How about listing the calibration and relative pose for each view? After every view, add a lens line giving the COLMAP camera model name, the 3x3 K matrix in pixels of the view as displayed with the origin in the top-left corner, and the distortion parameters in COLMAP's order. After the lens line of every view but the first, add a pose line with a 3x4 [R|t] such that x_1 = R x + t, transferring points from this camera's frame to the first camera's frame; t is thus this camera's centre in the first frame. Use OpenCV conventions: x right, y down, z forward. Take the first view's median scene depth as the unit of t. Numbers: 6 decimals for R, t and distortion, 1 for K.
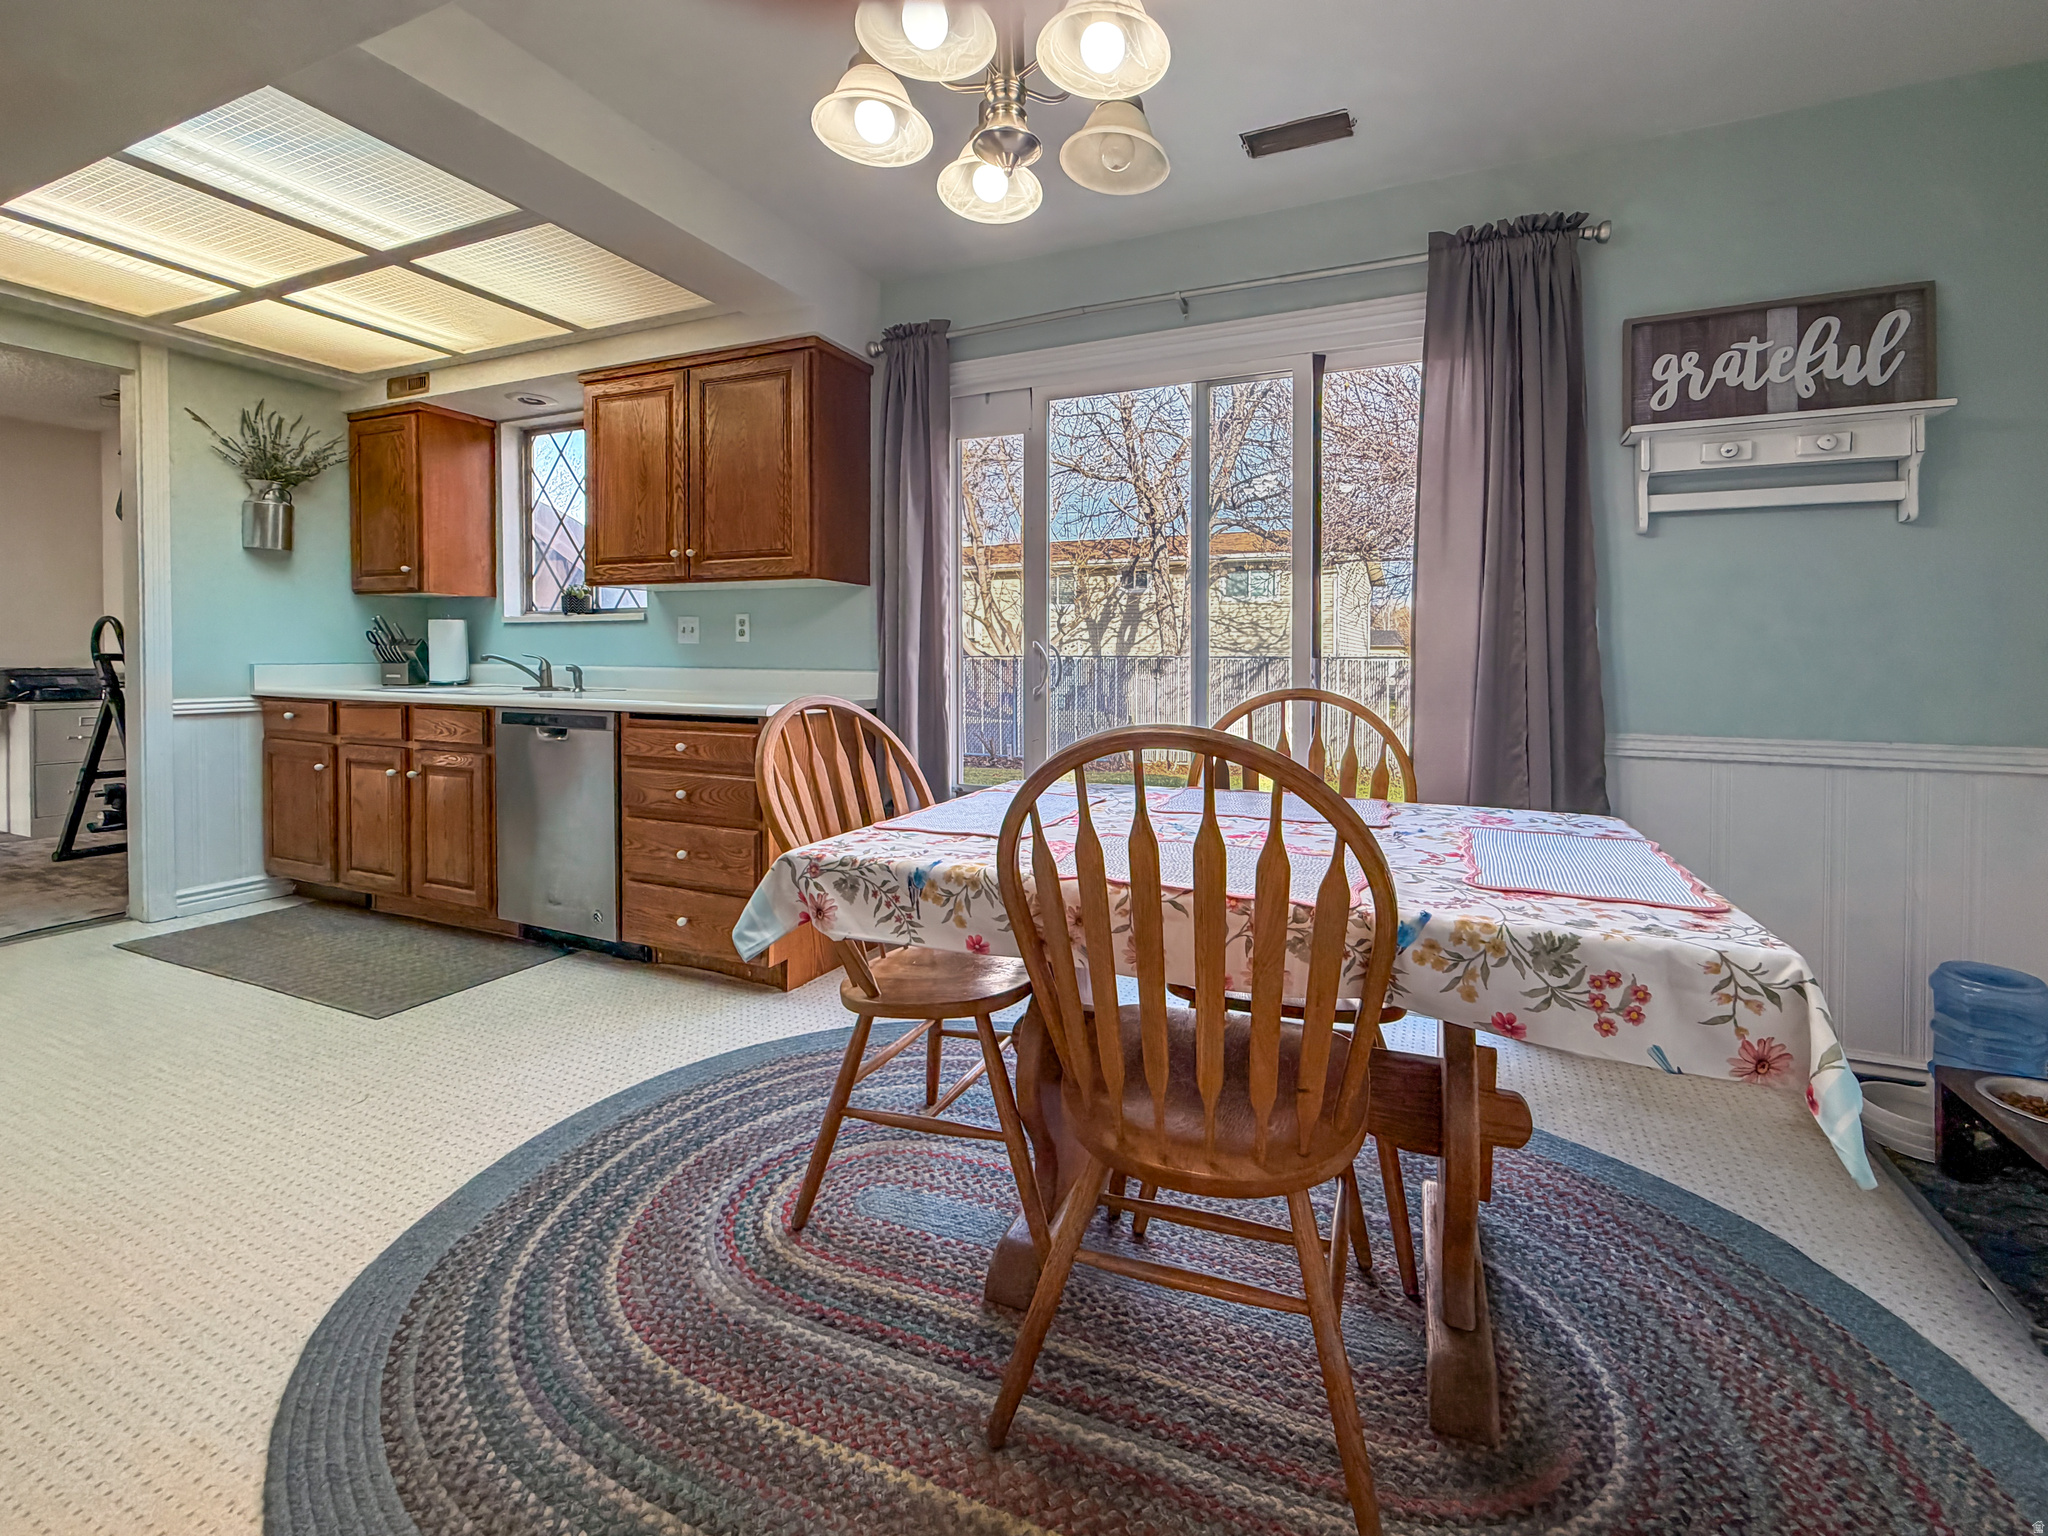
lens RADIAL K [[842.6, 0, 1068.3], [0, 842.6, 778.2], [0, 0, 1]] dist [0.001084, -0.000410]
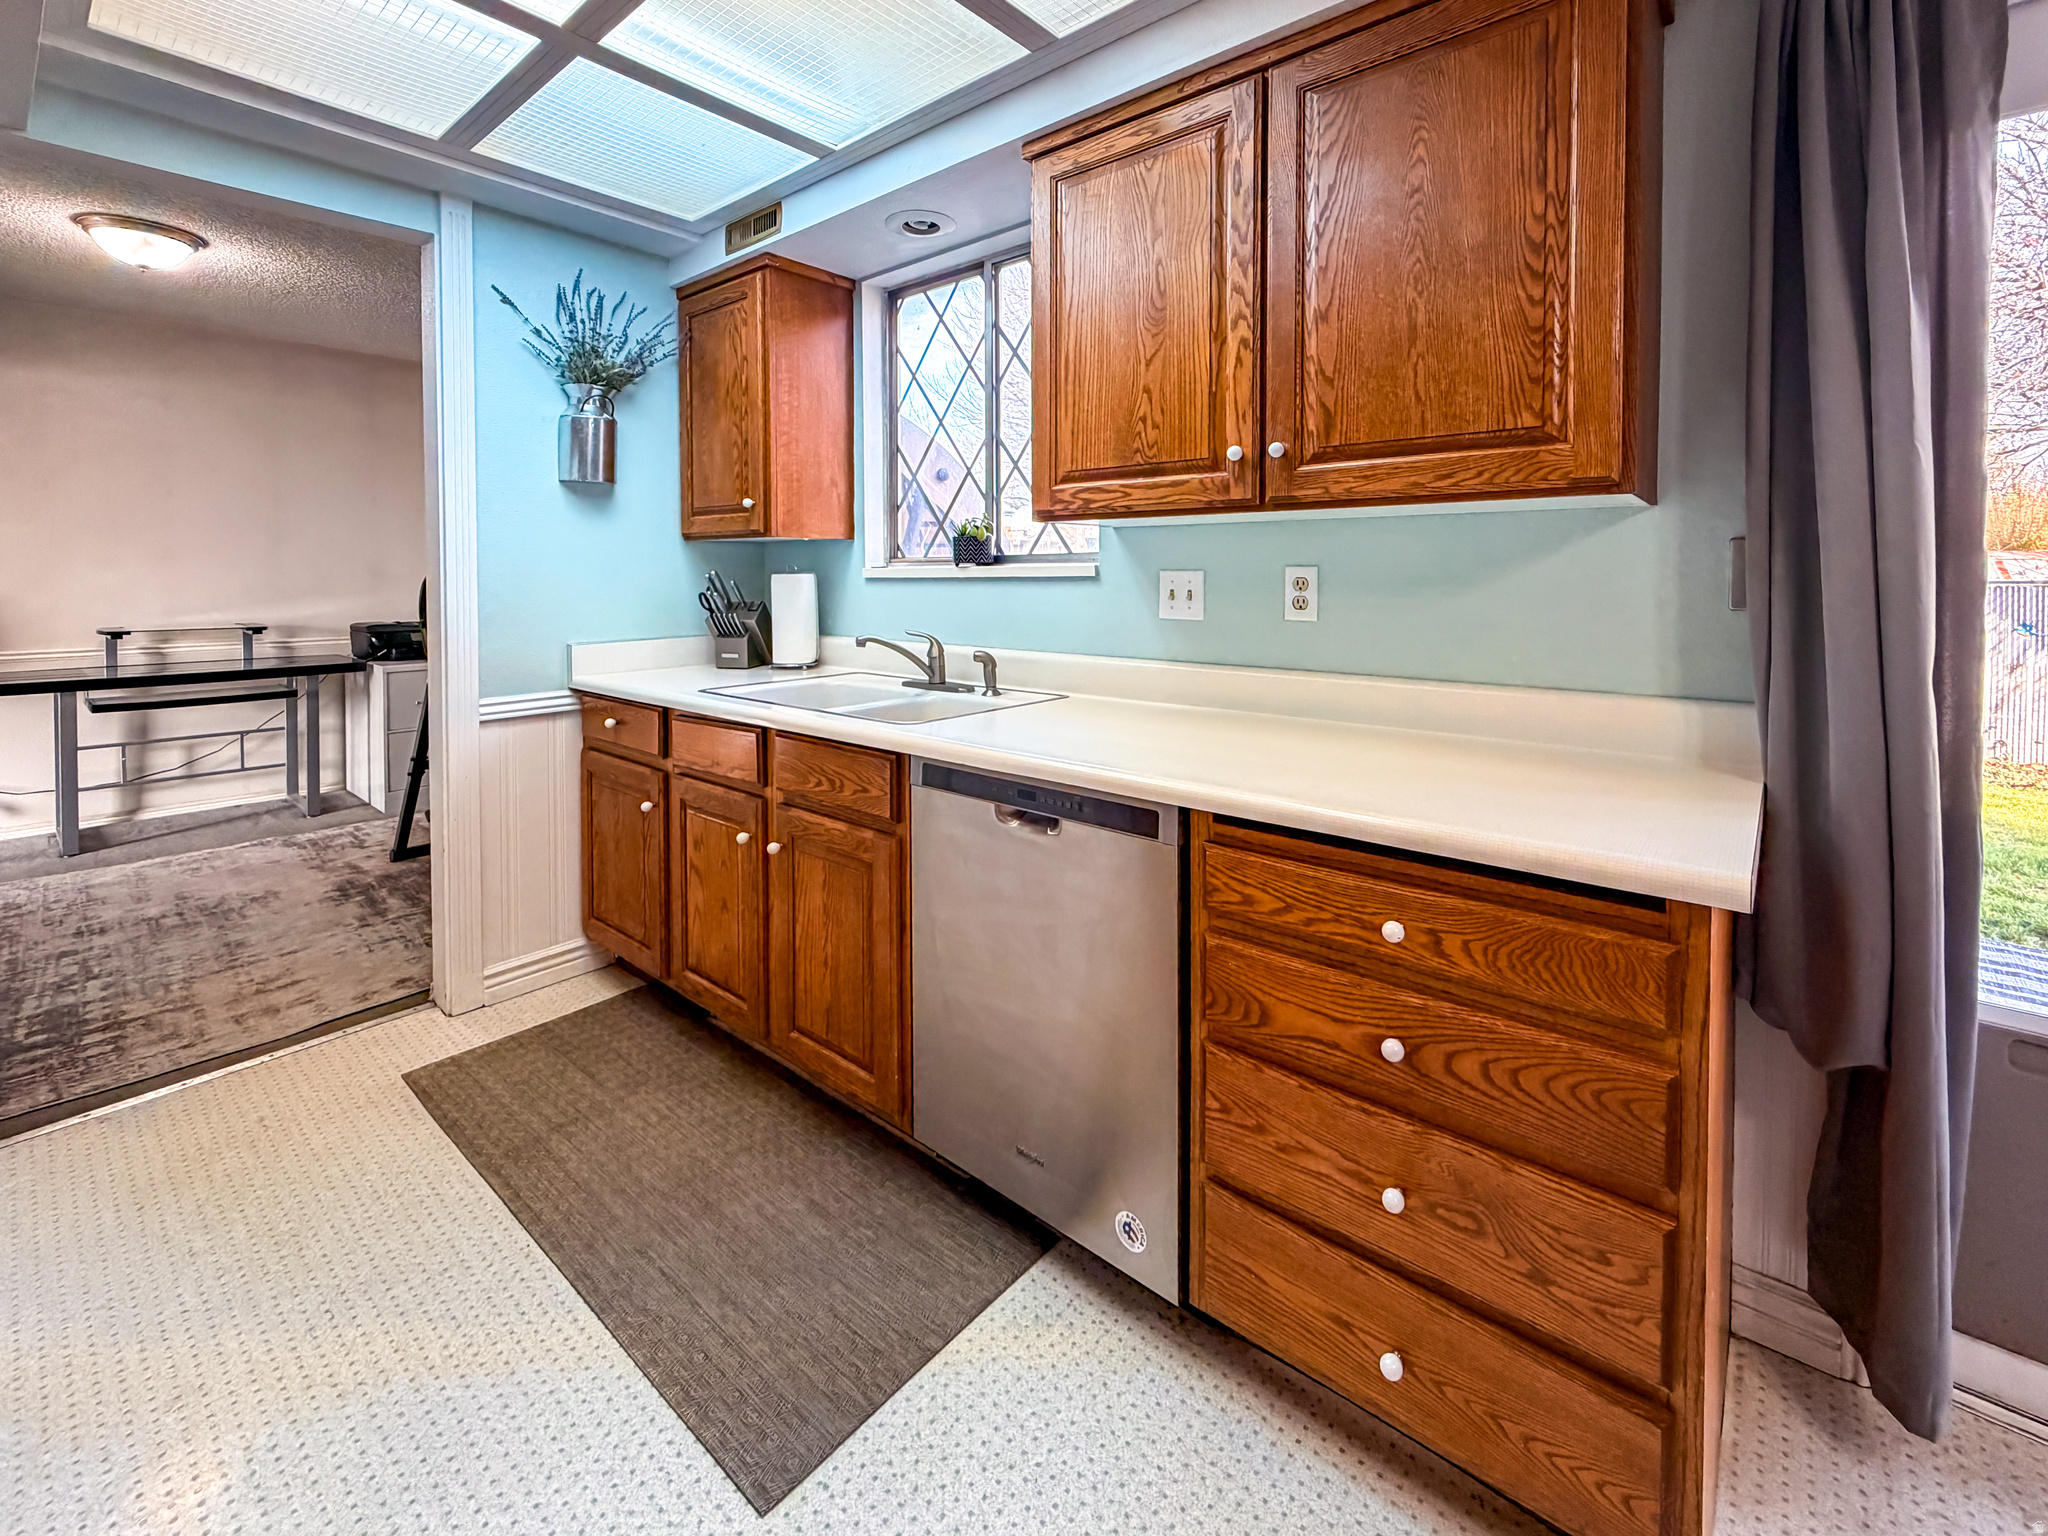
lens RADIAL K [[868.4, 0, 1033.7], [0, 868.4, 759.8], [0, 0, 1]] dist [-0.001877, 0.000279]
pose [[0.954921, 0.051999, -0.292270, -0.351684], [-0.032378, 0.996909, 0.071577, -0.099163], [0.295089, -0.058887, 0.953654, 0.386989]]
